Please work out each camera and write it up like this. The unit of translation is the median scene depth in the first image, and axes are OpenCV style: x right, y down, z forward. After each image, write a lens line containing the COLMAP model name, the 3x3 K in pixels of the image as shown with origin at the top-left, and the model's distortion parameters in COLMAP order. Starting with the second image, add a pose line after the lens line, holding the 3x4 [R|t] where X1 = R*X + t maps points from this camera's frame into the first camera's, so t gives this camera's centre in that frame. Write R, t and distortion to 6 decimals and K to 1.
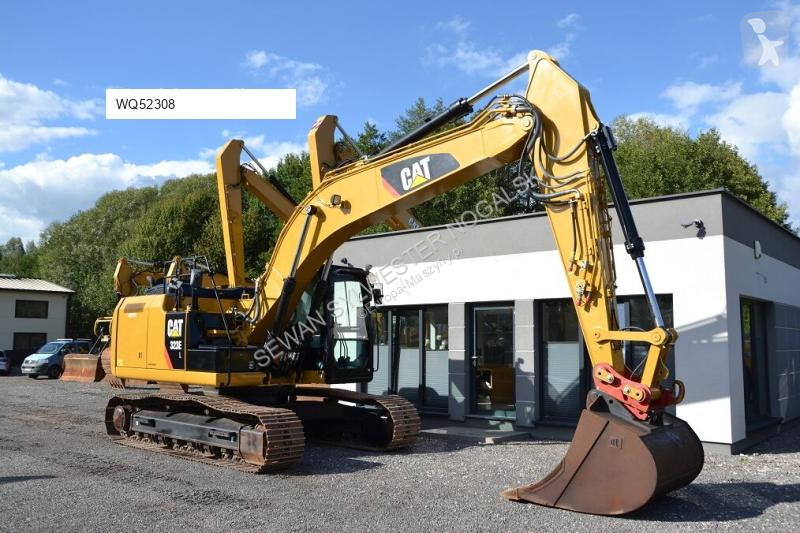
lens RADIAL K [[678.8, 0, 378.0], [0, 678.8, 270.1], [0, 0, 1]] dist [-0.130186, 0.119894]
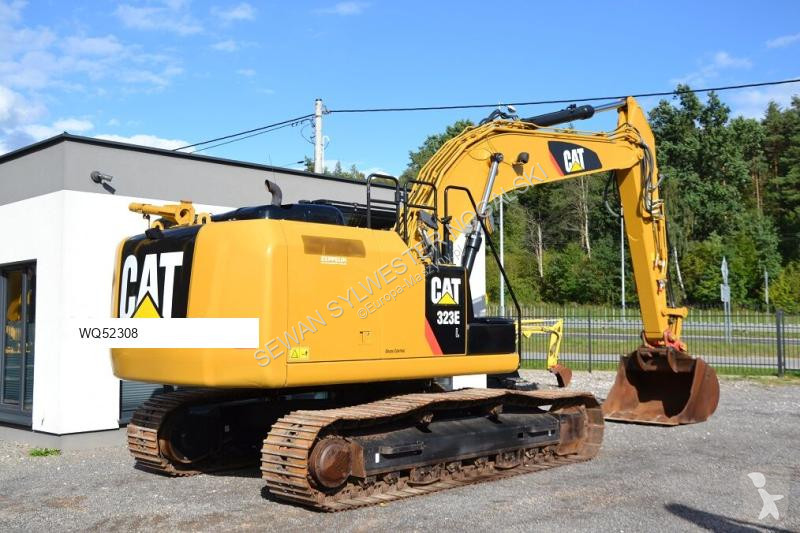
lens RADIAL K [[847.4, 0, 356.3], [0, 847.4, 282.5], [0, 0, 1]] dist [0.018426, 0.022114]
pose [[0.100327, 0.042546, 0.994044, -1.157265], [-0.108613, 0.993583, -0.031565, 0.117265], [-0.989009, -0.104799, 0.104304, 1.036722]]
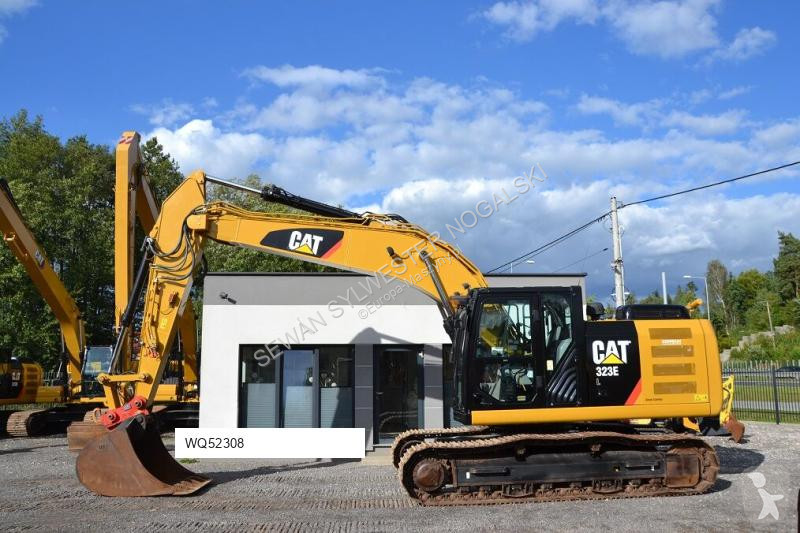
lens RADIAL K [[688.8, 0, 372.9], [0, 688.8, 258.0], [0, 0, 1]] dist [-0.187707, 0.162929]
pose [[0.706350, 0.117543, 0.698035, -1.162297], [-0.066508, 0.992775, -0.099874, 0.053815], [-0.704732, 0.024121, 0.709064, 0.512355]]
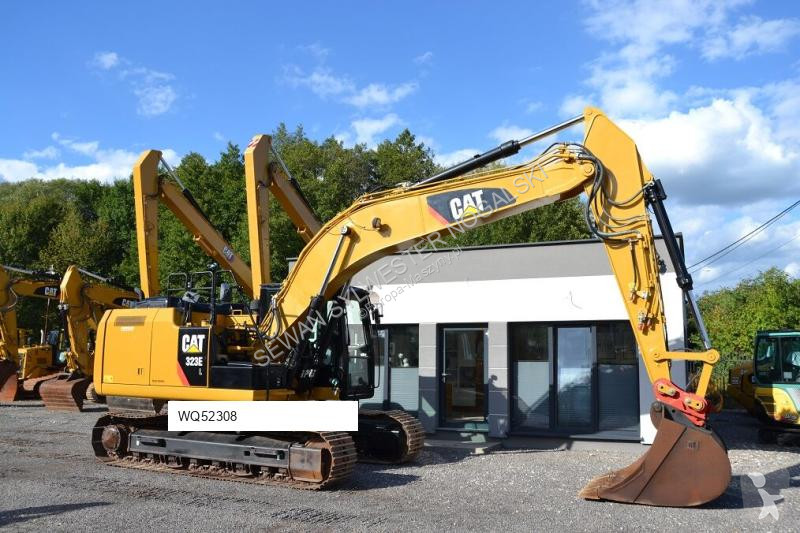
lens RADIAL K [[670.9, 0, 367.8], [0, 670.9, 268.7], [0, 0, 1]] dist [-0.154176, 0.140242]
pose [[0.963124, 0.043792, 0.265472, -0.329684], [-0.036860, 0.998838, -0.031042, -0.000684], [-0.266523, 0.020112, 0.963619, 0.013829]]
